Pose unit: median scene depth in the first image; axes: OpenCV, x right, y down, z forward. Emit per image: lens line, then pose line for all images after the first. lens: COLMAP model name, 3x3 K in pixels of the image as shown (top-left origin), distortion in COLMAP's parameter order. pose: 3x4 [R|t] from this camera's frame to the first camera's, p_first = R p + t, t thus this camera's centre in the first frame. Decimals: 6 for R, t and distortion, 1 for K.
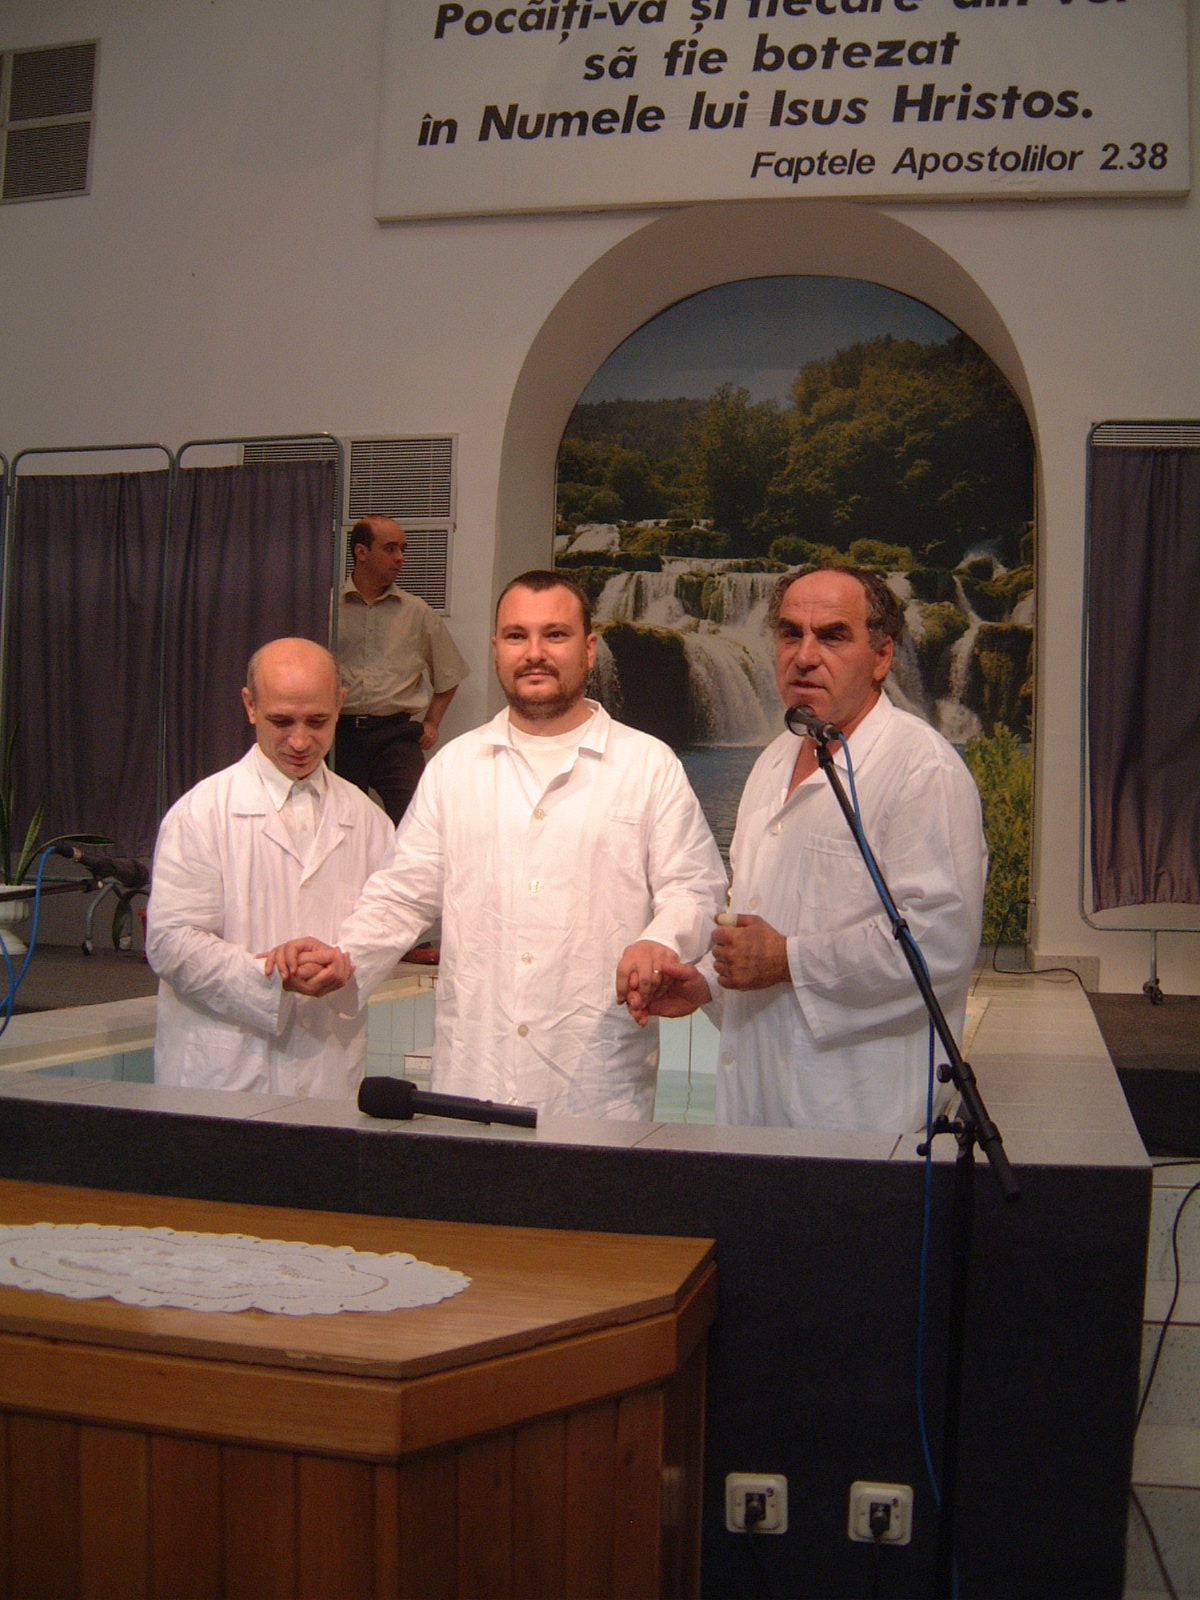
lens RADIAL K [[1881.5, 0, 600.0], [0, 1881.5, 800.0], [0, 0, 1]] dist [-0.286445, 0.241475]
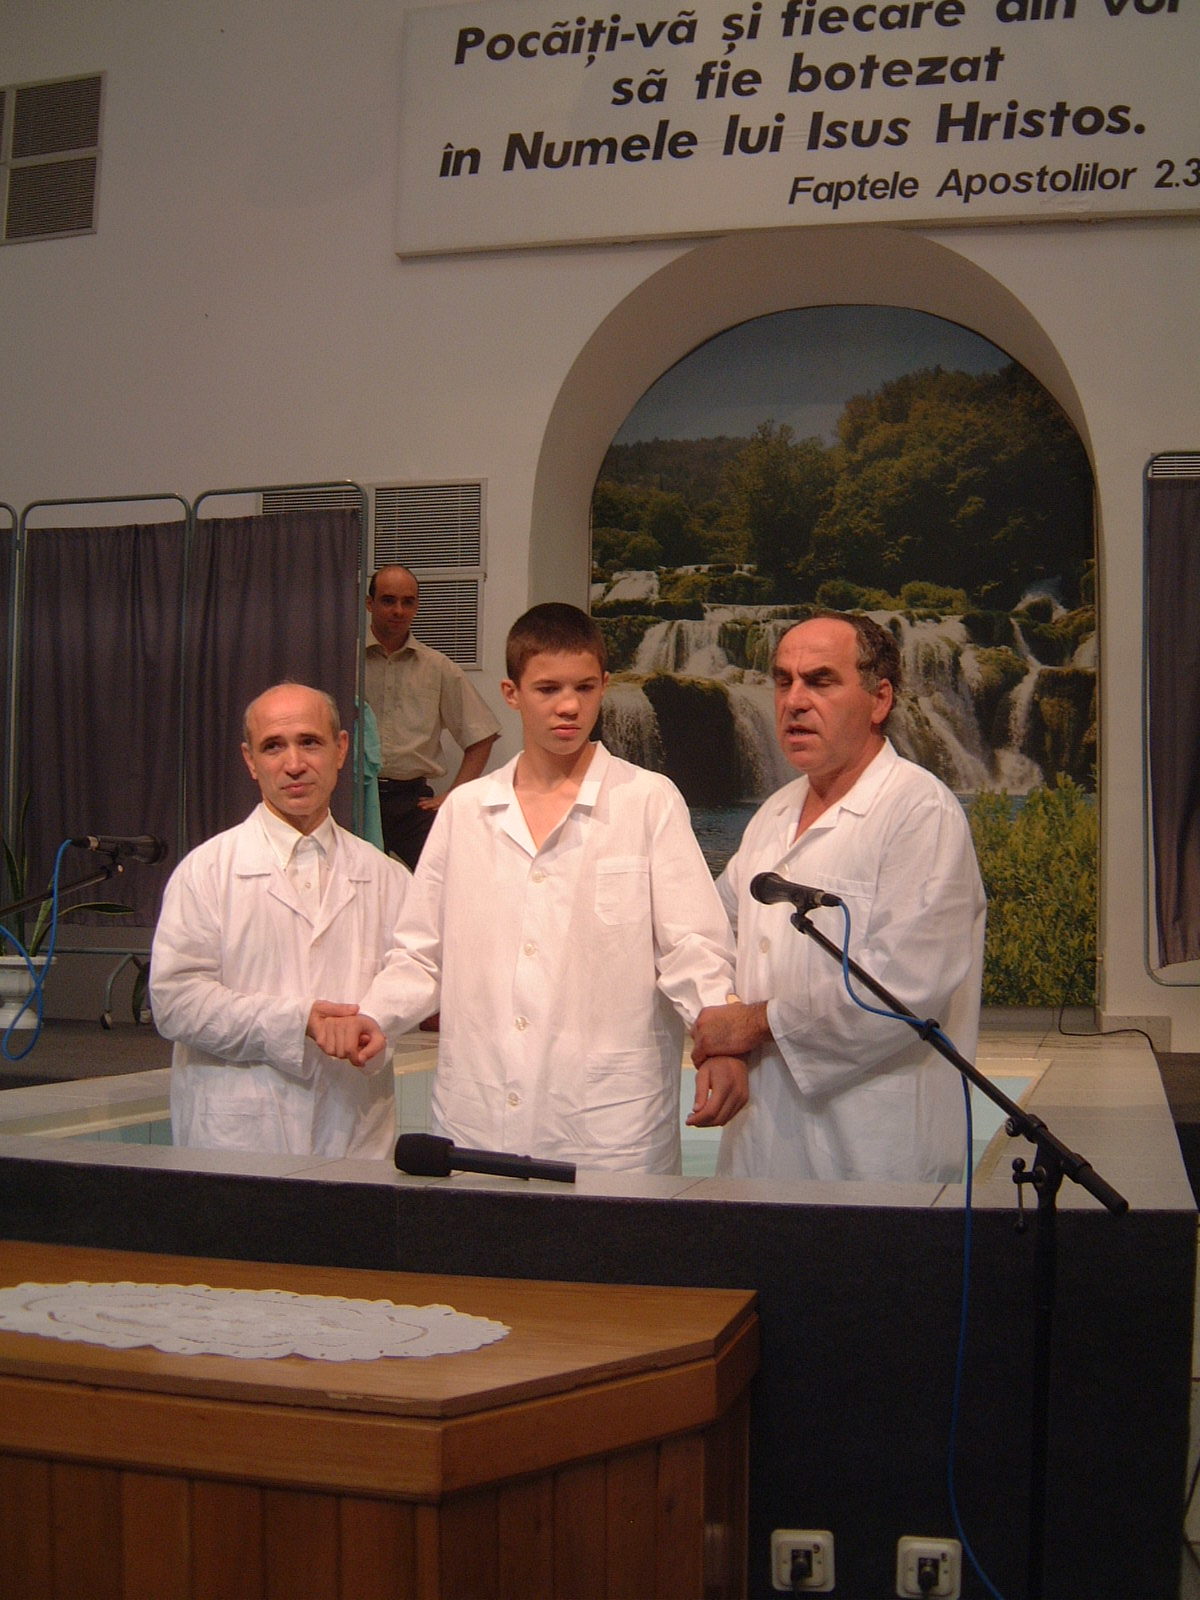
lens RADIAL K [[2030.5, 0, 594.3], [0, 2030.5, 799.7], [0, 0, 1]] dist [-0.259361, 0.160616]
pose [[0.999553, -0.015738, -0.025412, 0.002369], [0.014875, 0.999319, -0.033777, 0.003462], [0.025926, 0.033384, 0.999106, -0.027644]]
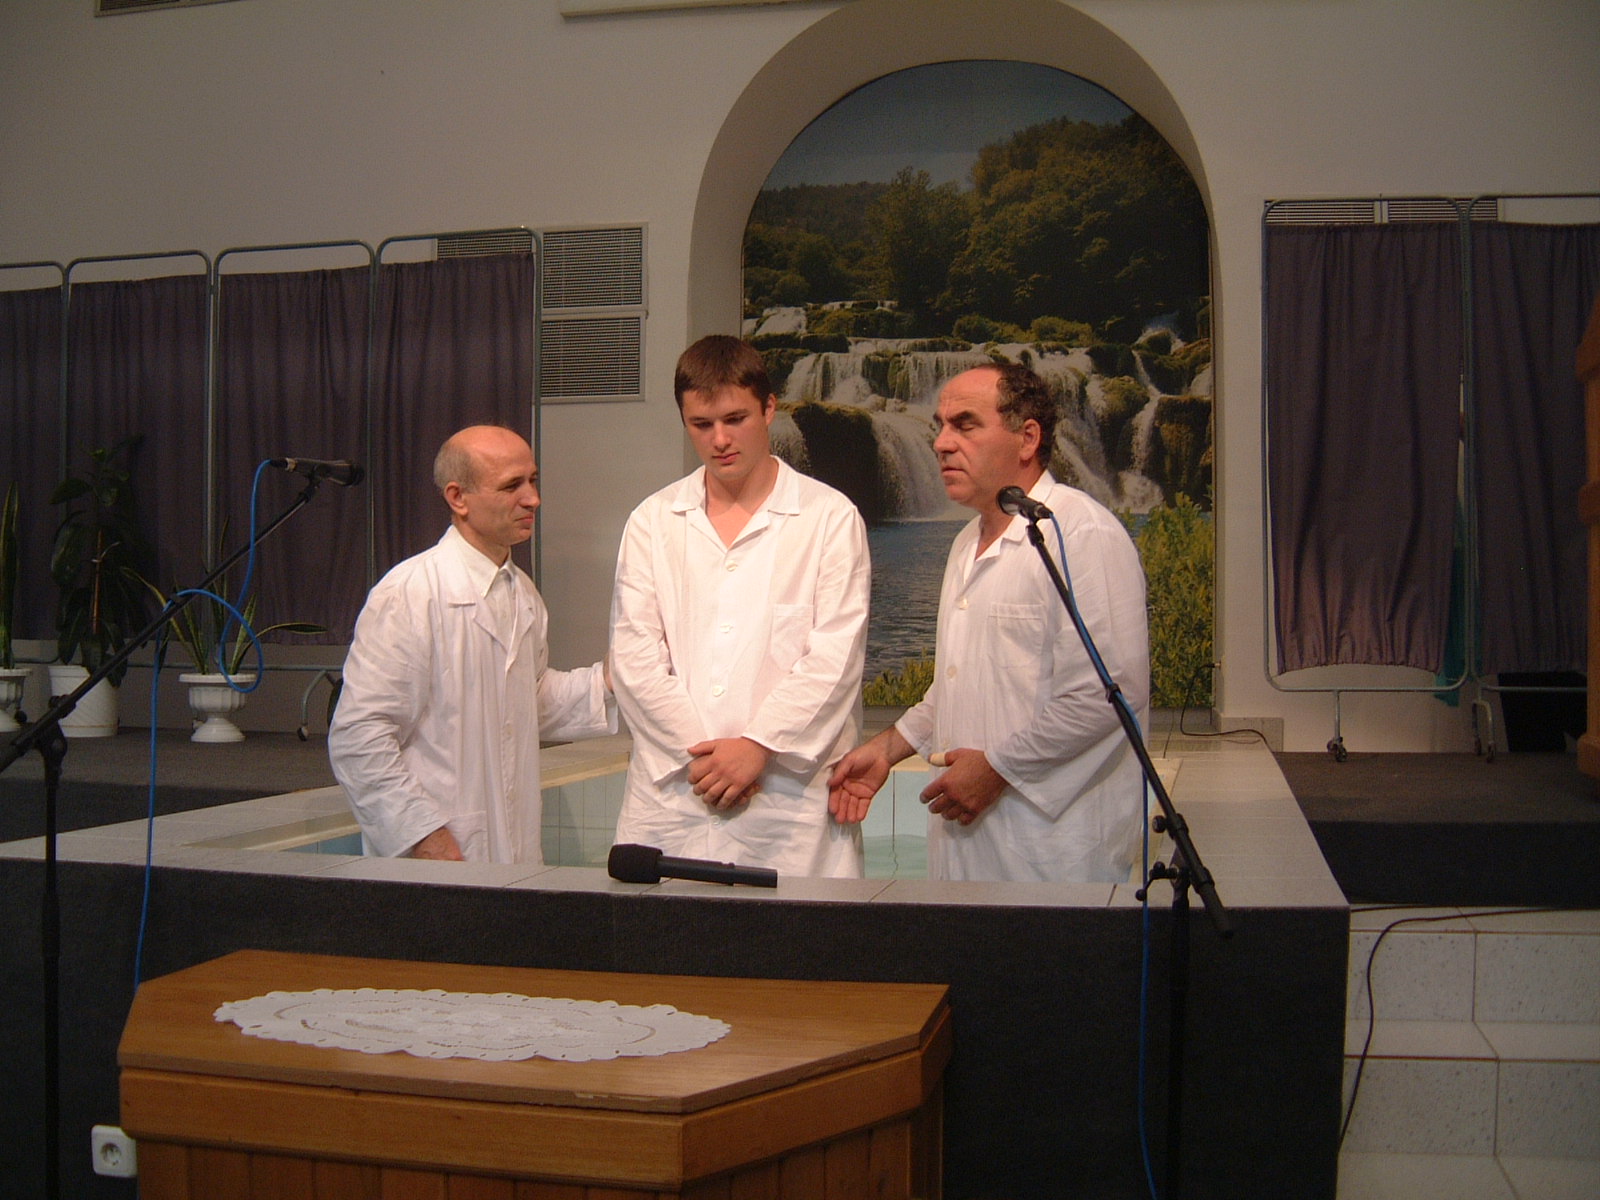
lens RADIAL K [[1881.5, 0, 808.3], [0, 1881.5, 604.3], [0, 0, 1]] dist [-0.286445, 0.241475]
pose [[0.999533, -0.024402, 0.018417, -0.012009], [0.024104, 0.999578, 0.016220, -0.001464], [-0.018805, -0.015768, 0.999699, -0.027478]]
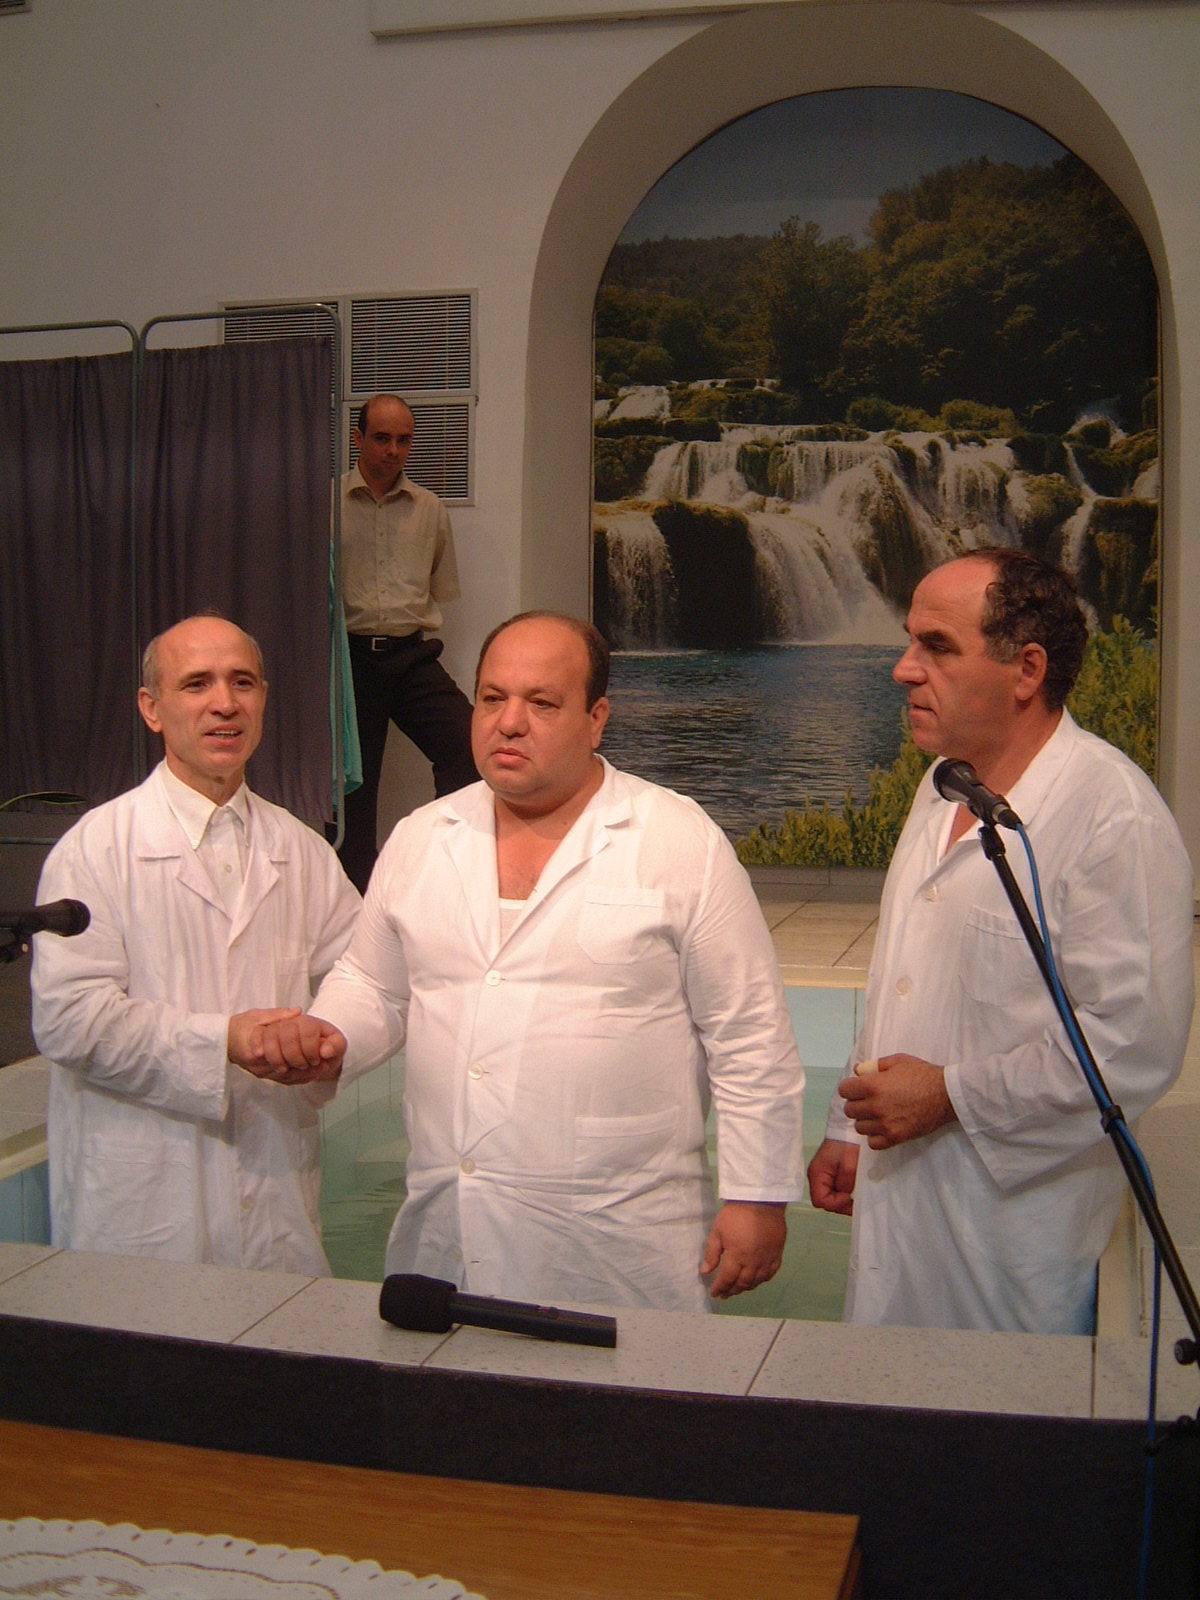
lens RADIAL K [[2030.5, 0, 594.3], [0, 2030.5, 799.7], [0, 0, 1]] dist [-0.259361, 0.160616]
pose [[0.999521, -0.019523, -0.024010, -0.006070], [0.021581, 0.995827, 0.088674, -0.045368], [0.022178, -0.089150, 0.995771, 0.078102]]
